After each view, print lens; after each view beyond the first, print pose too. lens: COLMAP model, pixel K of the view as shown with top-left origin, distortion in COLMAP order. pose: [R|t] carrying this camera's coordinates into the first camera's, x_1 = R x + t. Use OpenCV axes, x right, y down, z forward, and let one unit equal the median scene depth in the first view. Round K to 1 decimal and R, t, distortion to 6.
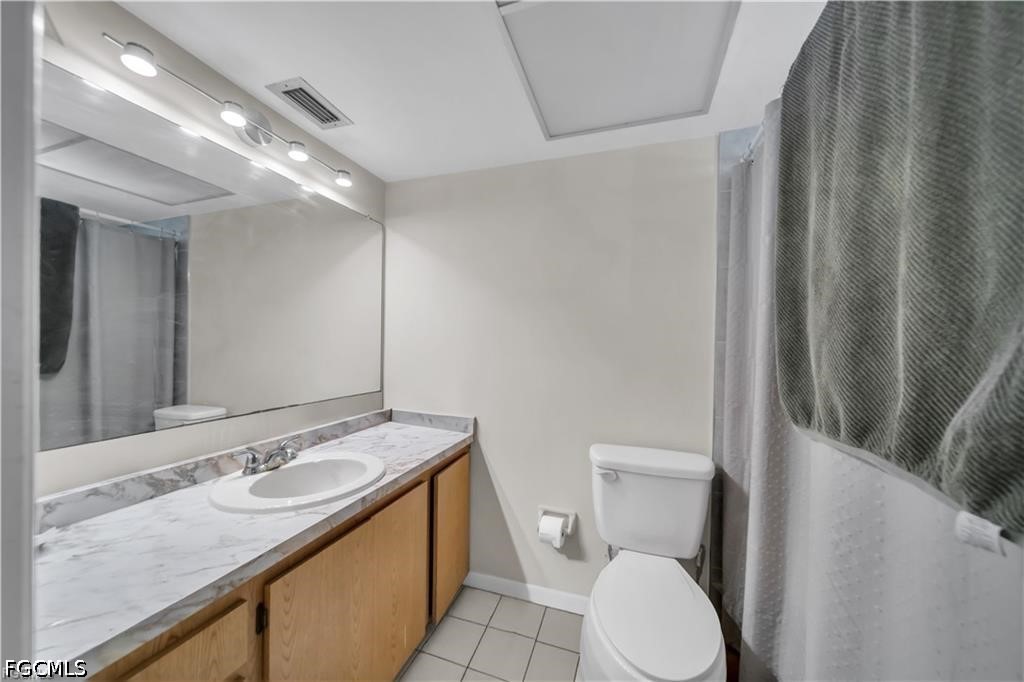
lens RADIAL K [[355.7, 0, 511.3], [0, 355.7, 345.8], [0, 0, 1]] dist [0.001902, 0.000151]
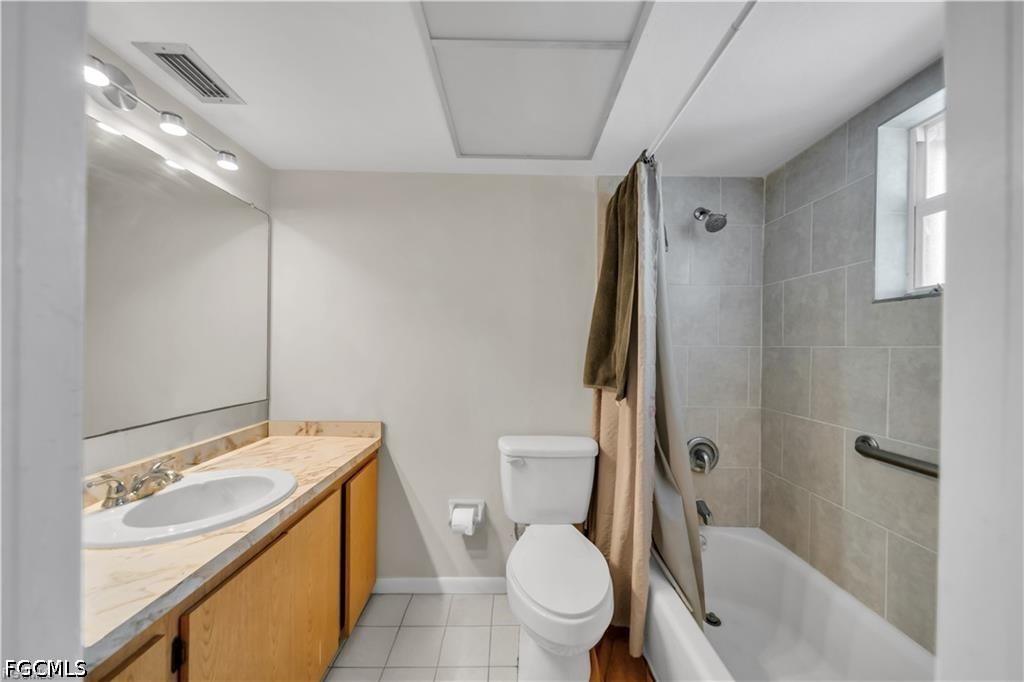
lens RADIAL K [[355.7, 0, 512.4], [0, 355.7, 345.7], [0, 0, 1]] dist [0.001902, 0.000151]
pose [[0.946682, -0.003424, 0.322151, -0.103229], [0.005056, 0.999978, -0.004230, -0.003907], [-0.322130, 0.005633, 0.946679, -0.073335]]
